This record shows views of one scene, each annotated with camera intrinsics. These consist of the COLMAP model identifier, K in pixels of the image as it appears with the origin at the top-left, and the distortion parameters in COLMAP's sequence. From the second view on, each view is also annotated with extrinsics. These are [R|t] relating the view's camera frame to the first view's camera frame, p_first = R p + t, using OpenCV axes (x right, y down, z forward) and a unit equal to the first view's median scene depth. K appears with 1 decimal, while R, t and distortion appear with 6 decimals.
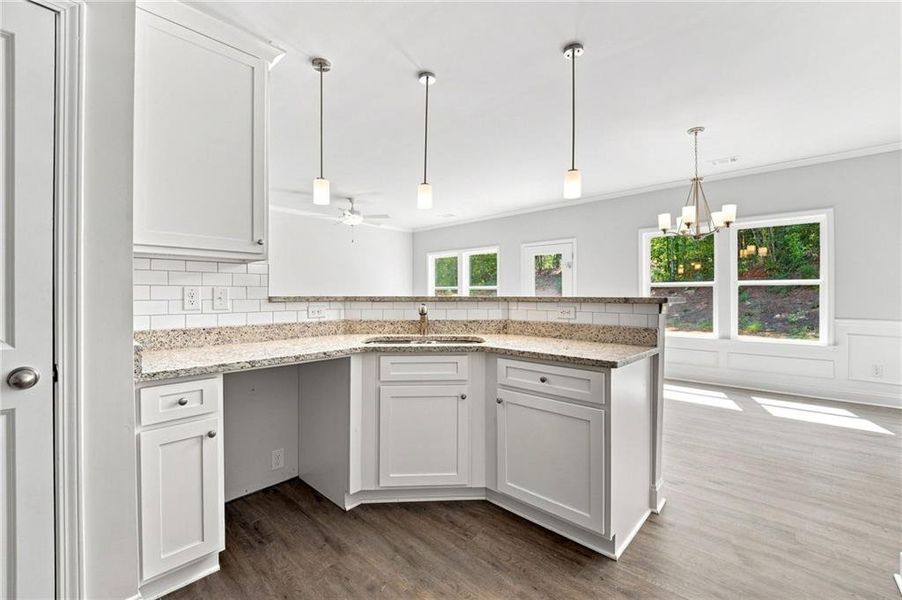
lens RADIAL K [[382.2, 0, 450.0], [0, 382.2, 296.5], [0, 0, 1]] dist [-0.000373, -0.000453]
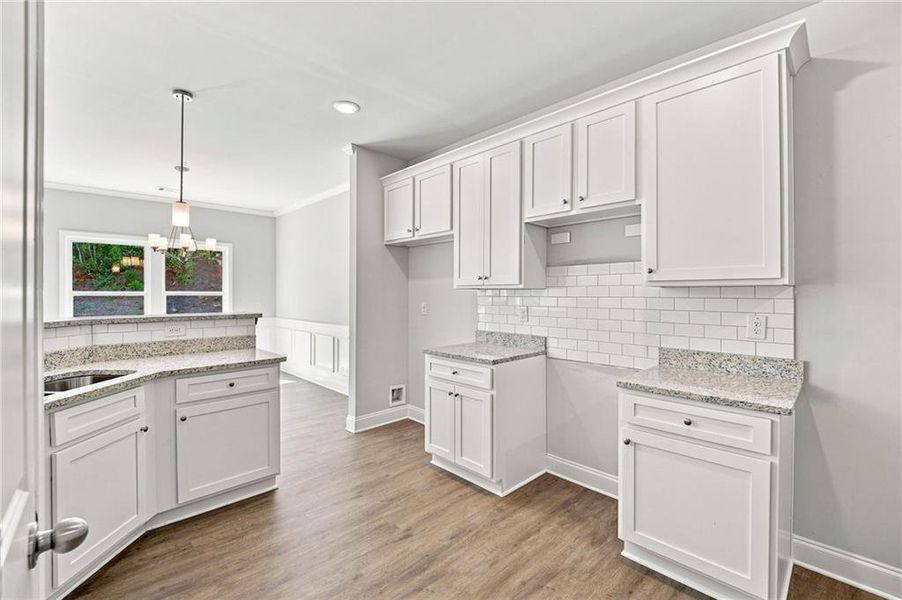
lens RADIAL K [[382.2, 0, 450.0], [0, 382.2, 296.5], [0, 0, 1]] dist [-0.000373, -0.000453]
pose [[0.040935, -0.005680, 0.999146, -0.866946], [0.003069, 0.999980, 0.005559, -0.067838], [-0.999157, 0.002839, 0.040951, 0.199973]]
